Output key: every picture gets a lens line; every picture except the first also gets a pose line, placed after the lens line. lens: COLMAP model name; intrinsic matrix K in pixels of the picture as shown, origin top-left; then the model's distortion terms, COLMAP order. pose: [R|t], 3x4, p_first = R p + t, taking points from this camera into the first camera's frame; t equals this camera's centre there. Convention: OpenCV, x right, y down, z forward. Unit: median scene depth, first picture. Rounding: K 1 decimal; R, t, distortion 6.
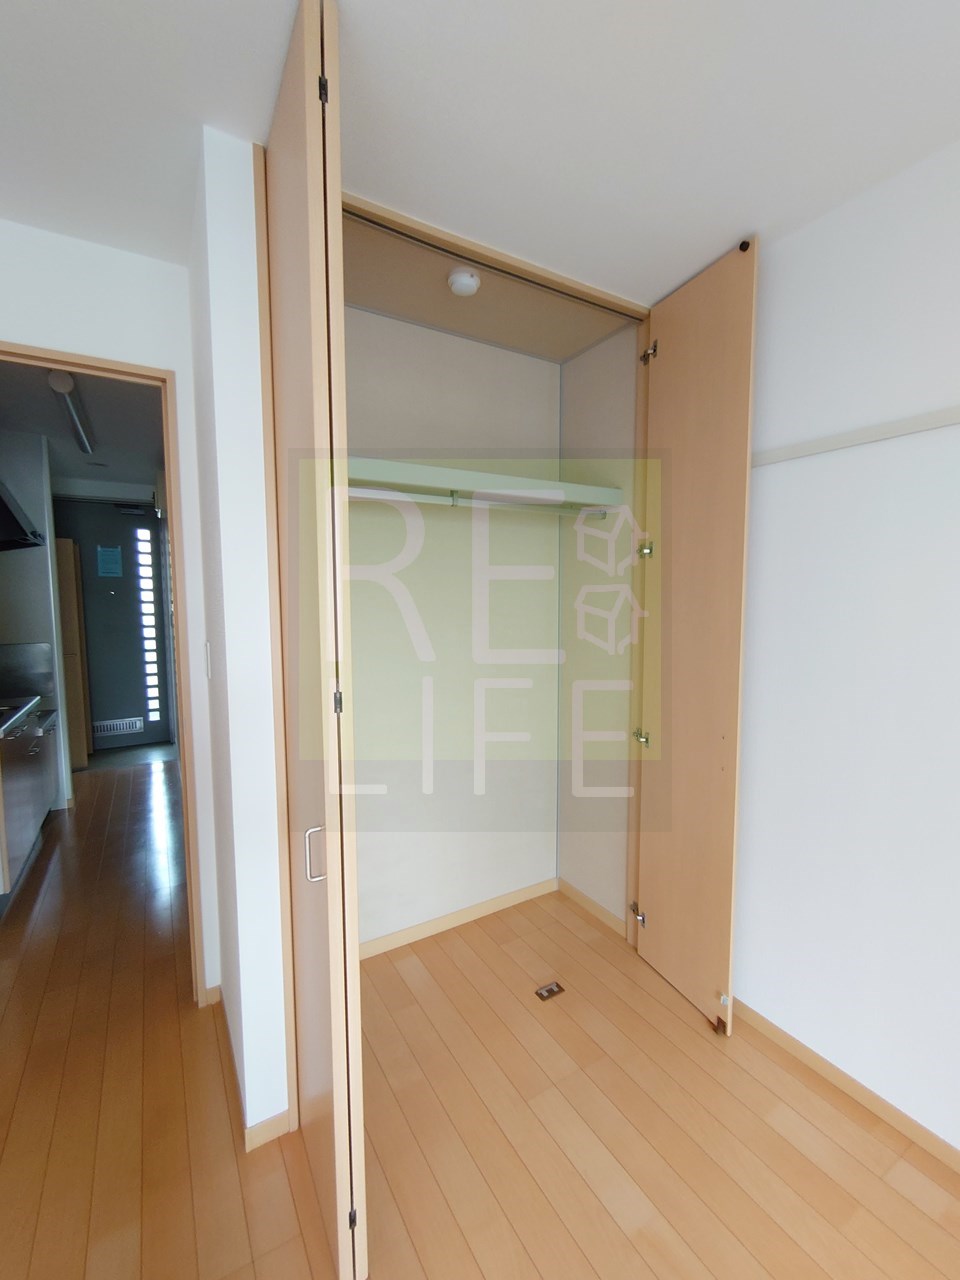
lens RADIAL K [[549.5, 0, 484.9], [0, 549.5, 645.0], [0, 0, 1]] dist [-0.000997, -0.001453]
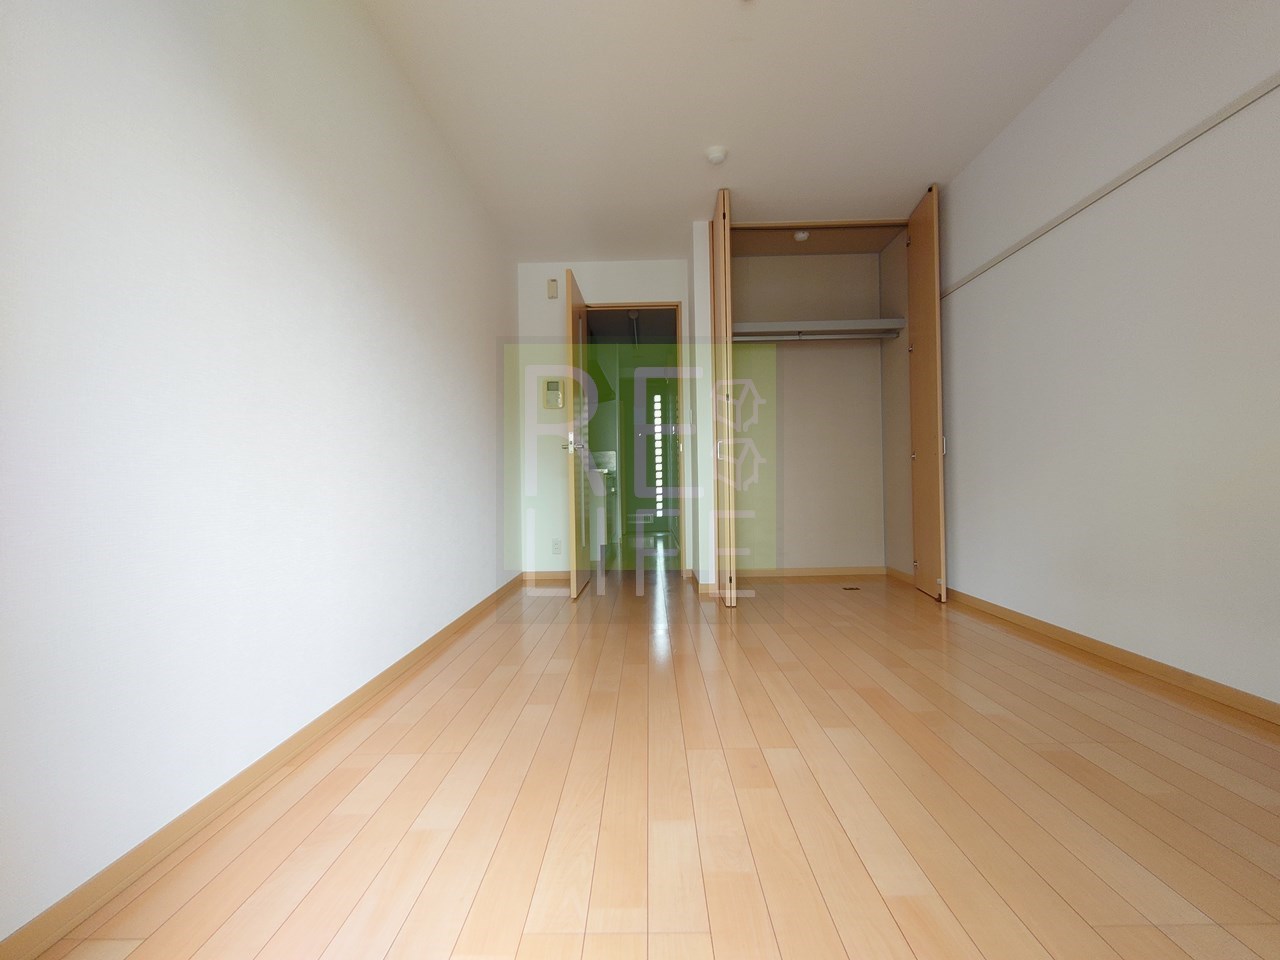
lens RADIAL K [[549.5, 0, 639.0], [0, 549.5, 487.5], [0, 0, 1]] dist [-0.000997, -0.001453]
pose [[0.844847, -0.007252, -0.534959, 0.285024], [-0.031511, 0.997498, -0.063286, 0.241635], [0.534080, 0.070324, 0.842504, -0.543581]]
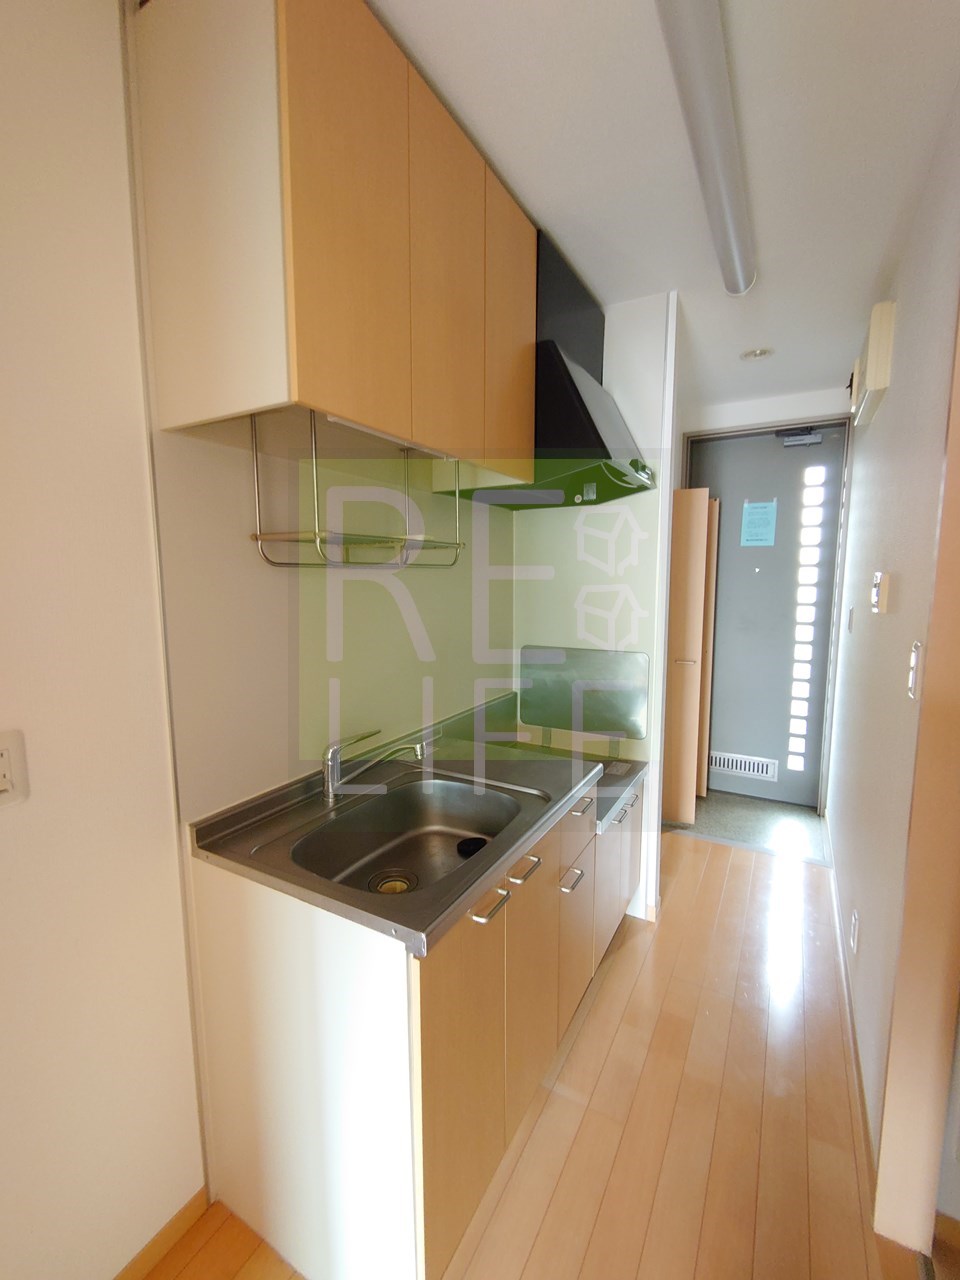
lens RADIAL K [[549.5, 0, 469.1], [0, 549.5, 641.6], [0, 0, 1]] dist [-0.000997, -0.001453]
pose [[0.475890, 0.104197, -0.873311, -0.366784], [-0.074092, 0.994177, 0.078243, -0.051341], [0.876378, 0.027470, 0.480839, 0.543548]]
